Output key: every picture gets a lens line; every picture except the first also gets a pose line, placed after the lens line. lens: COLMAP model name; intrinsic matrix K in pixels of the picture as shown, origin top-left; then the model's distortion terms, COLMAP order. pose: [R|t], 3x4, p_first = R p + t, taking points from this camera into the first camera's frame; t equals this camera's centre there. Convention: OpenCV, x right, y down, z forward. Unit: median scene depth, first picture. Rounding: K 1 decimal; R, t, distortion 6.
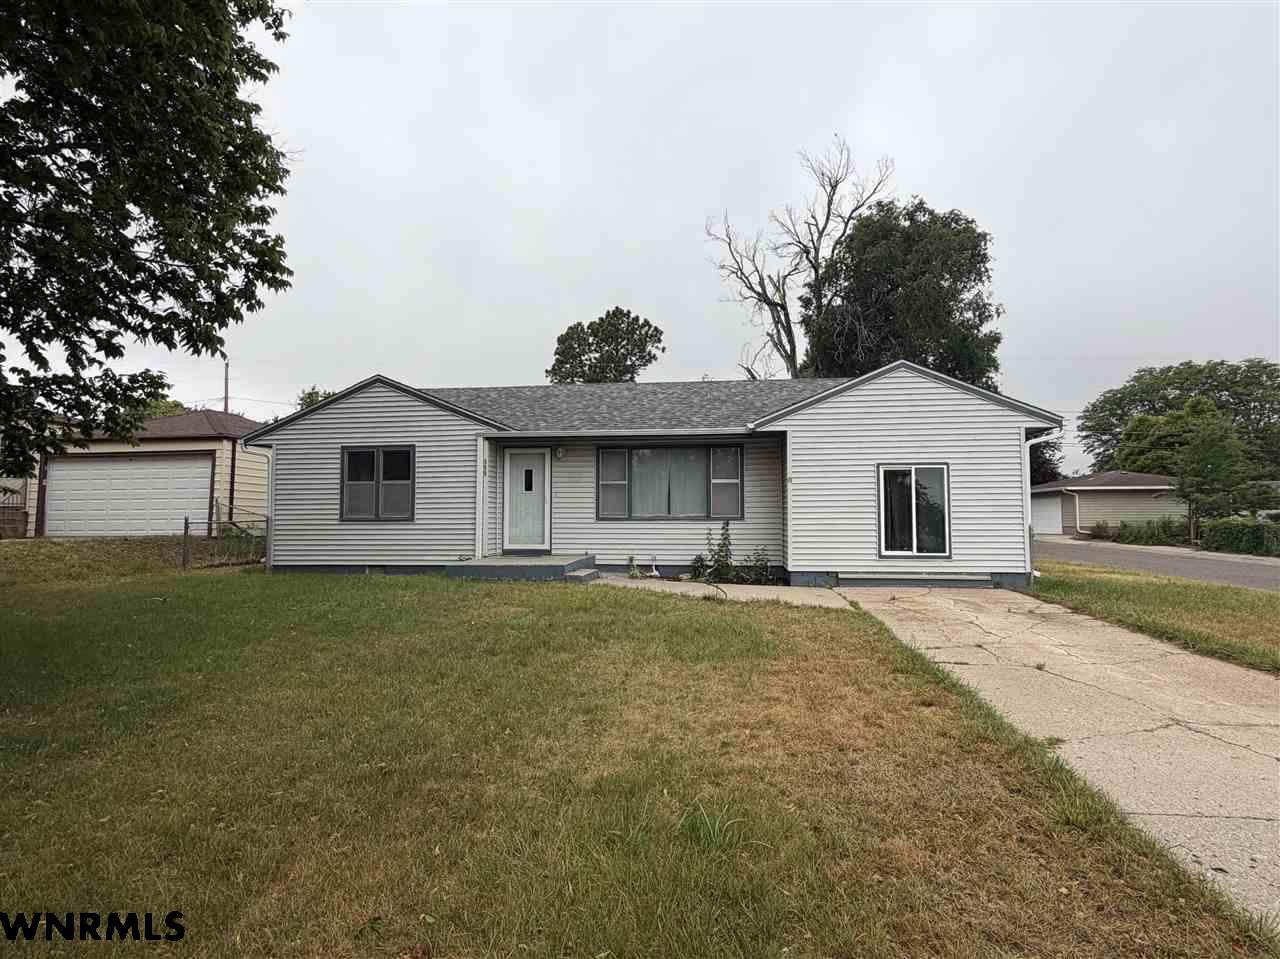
lens RADIAL K [[675.4, 0, 635.4], [0, 675.4, 483.1], [0, 0, 1]] dist [-0.000831, 0.000225]
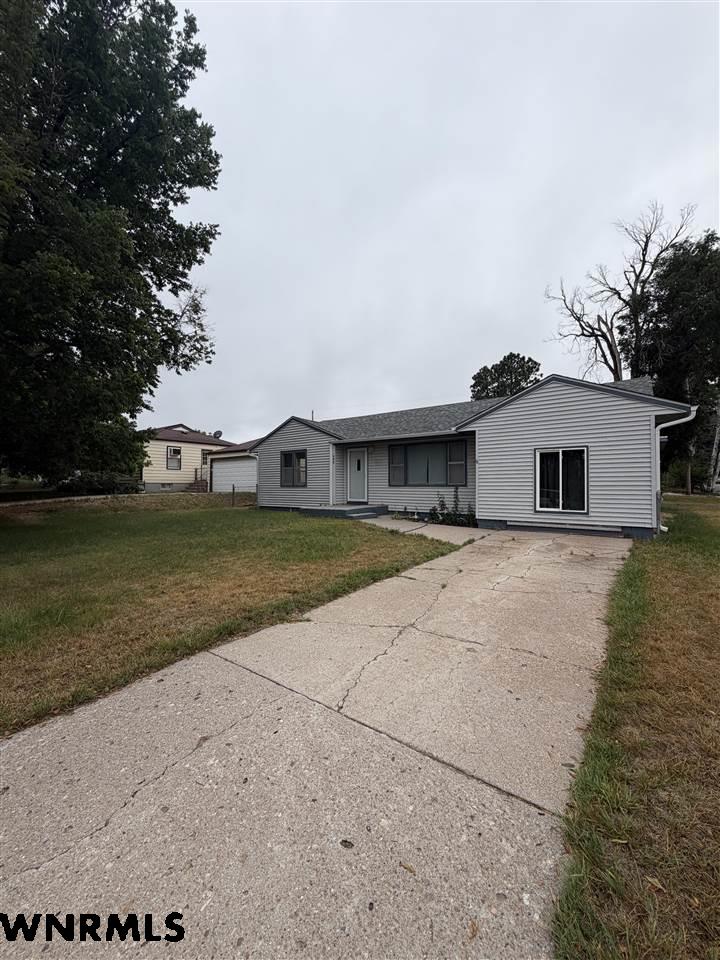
lens RADIAL K [[381.2, 0, 361.0], [0, 381.2, 477.9], [0, 0, 1]] dist [-0.000248, -0.000498]
pose [[0.871446, -0.009115, -0.490407, 0.388826], [0.028061, 0.999116, 0.031294, -0.001664], [0.489689, -0.041033, 0.870931, 0.076221]]
